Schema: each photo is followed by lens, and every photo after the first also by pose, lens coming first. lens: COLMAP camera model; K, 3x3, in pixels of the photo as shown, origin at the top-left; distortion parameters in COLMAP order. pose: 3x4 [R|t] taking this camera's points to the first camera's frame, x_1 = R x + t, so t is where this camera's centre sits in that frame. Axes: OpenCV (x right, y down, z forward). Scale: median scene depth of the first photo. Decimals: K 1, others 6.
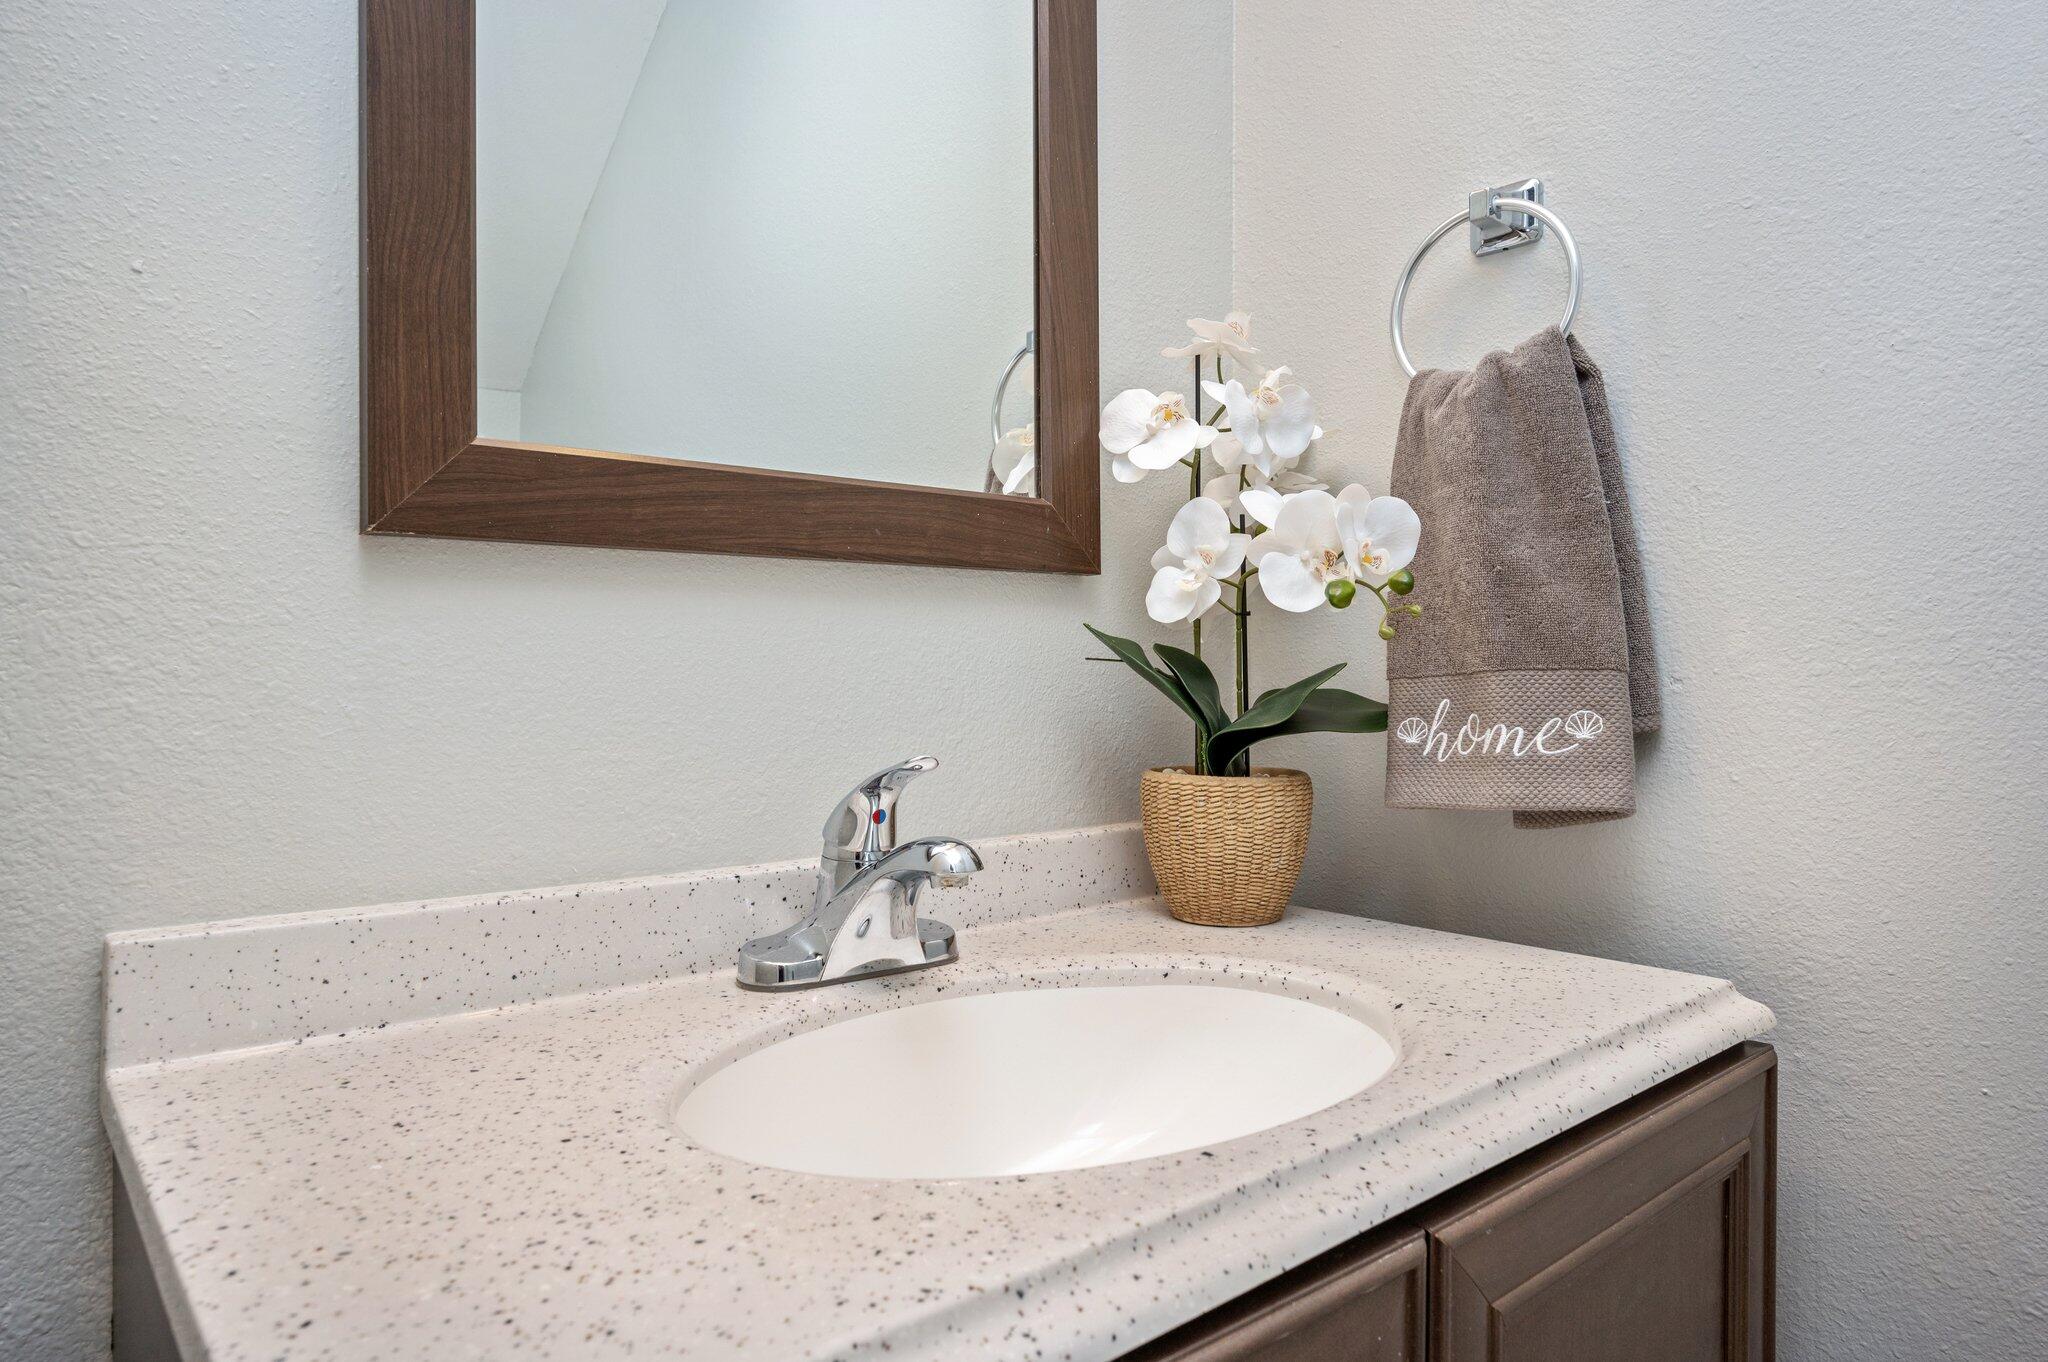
lens RADIAL K [[1305.6, 0, 1024.0], [0, 1305.6, 681.0], [0, 0, 1]] dist [-0.016710, 0.000726]
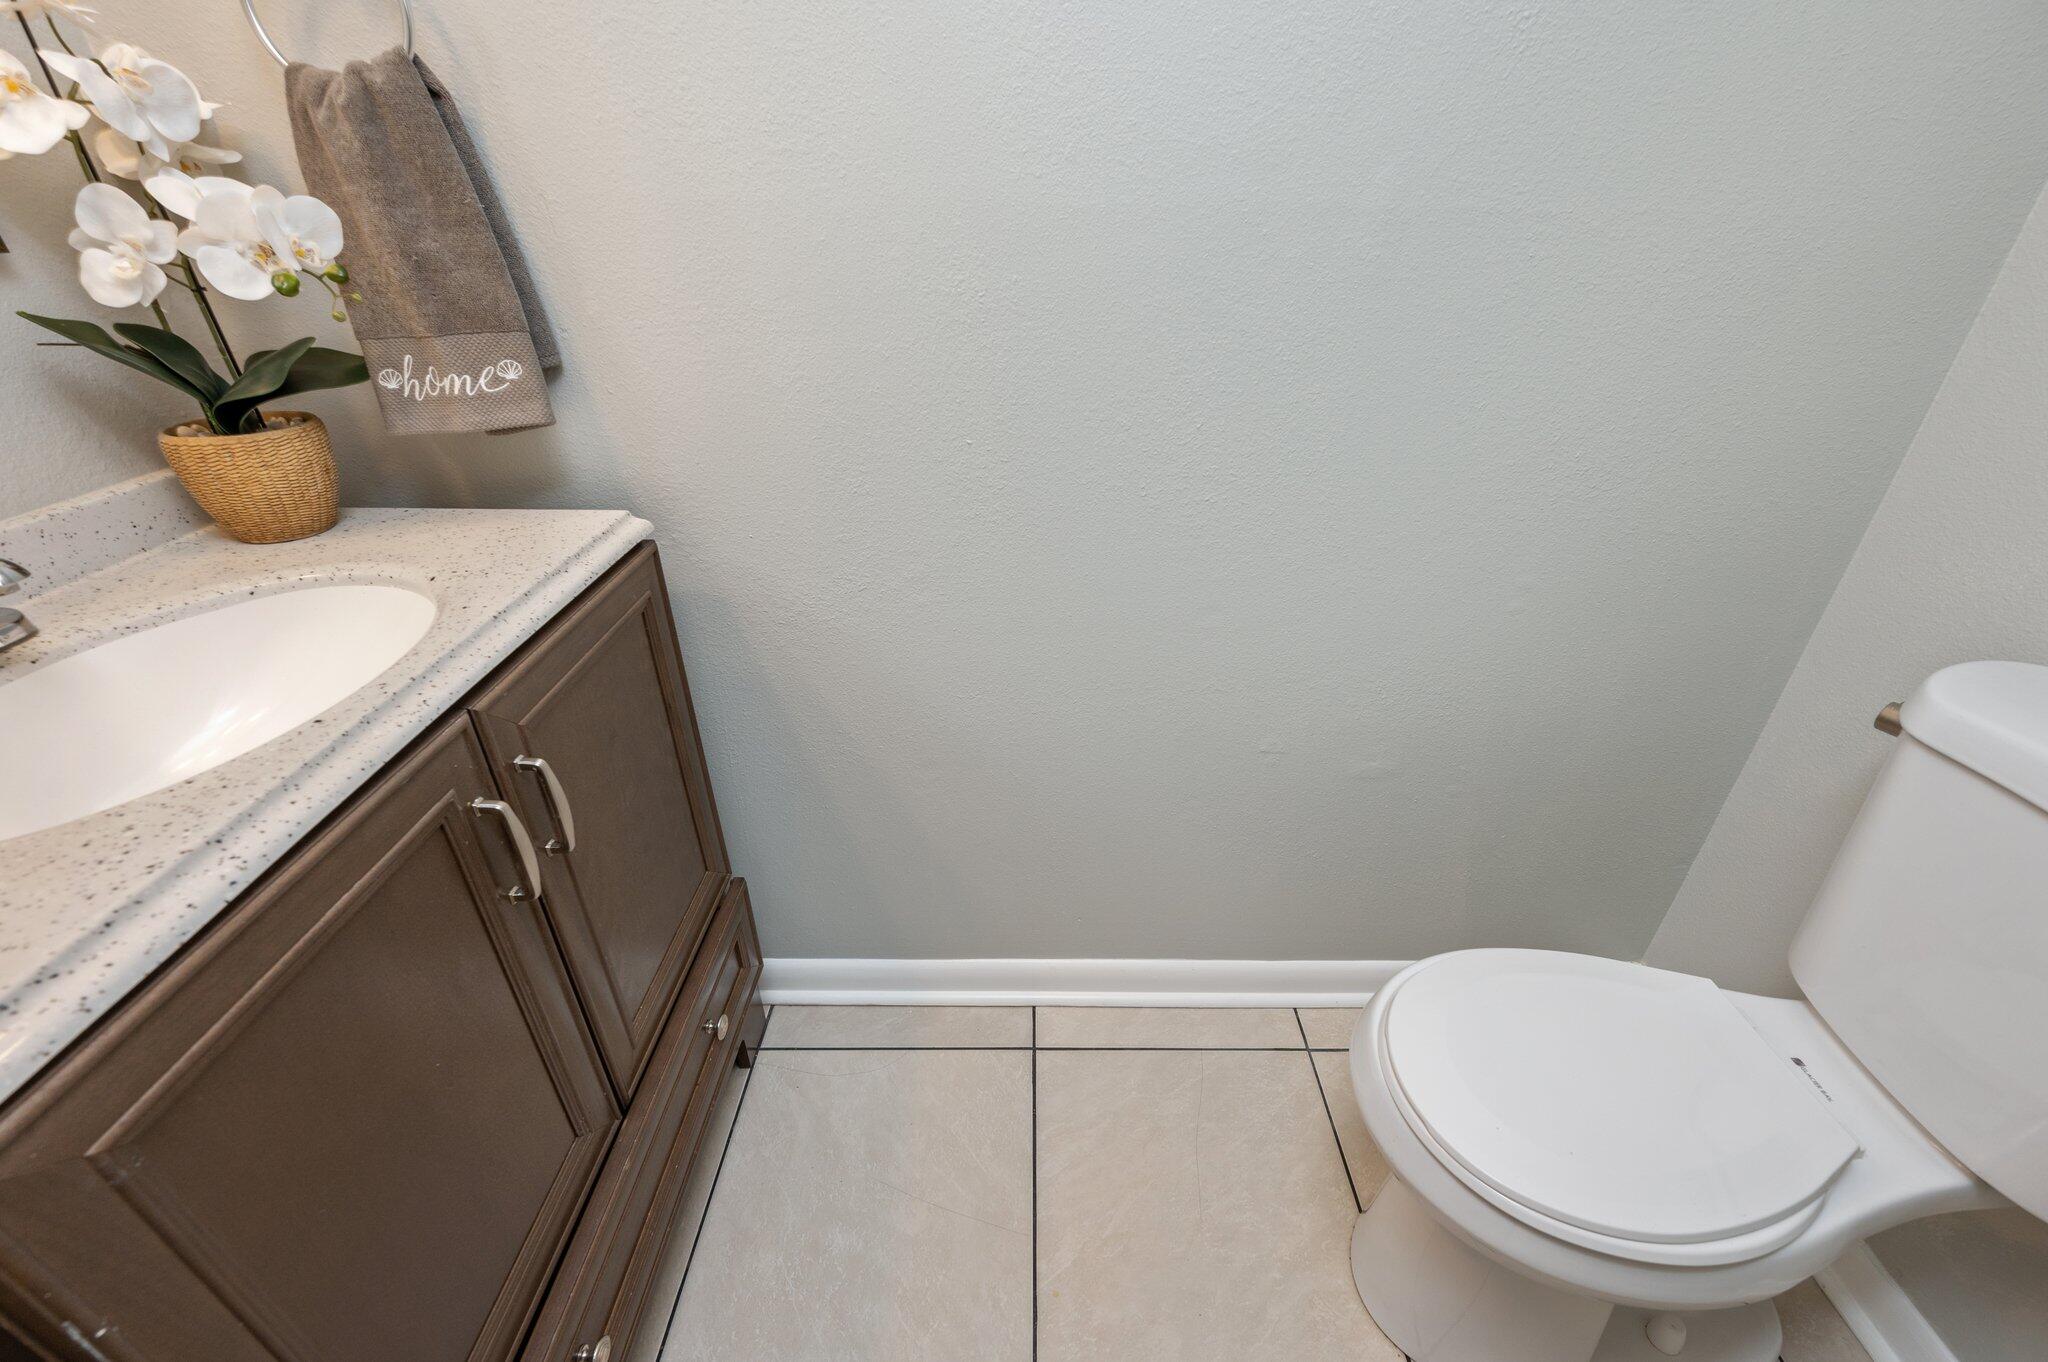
lens RADIAL K [[819.0, 0, 1033.4], [0, 819.0, 686.9], [0, 0, 1]] dist [-0.006992, 0.001576]
pose [[0.640389, -0.376824, 0.669258, 0.017922], [0.003501, 0.872794, 0.488076, -0.112119], [-0.768043, -0.310215, 0.560247, -0.189492]]
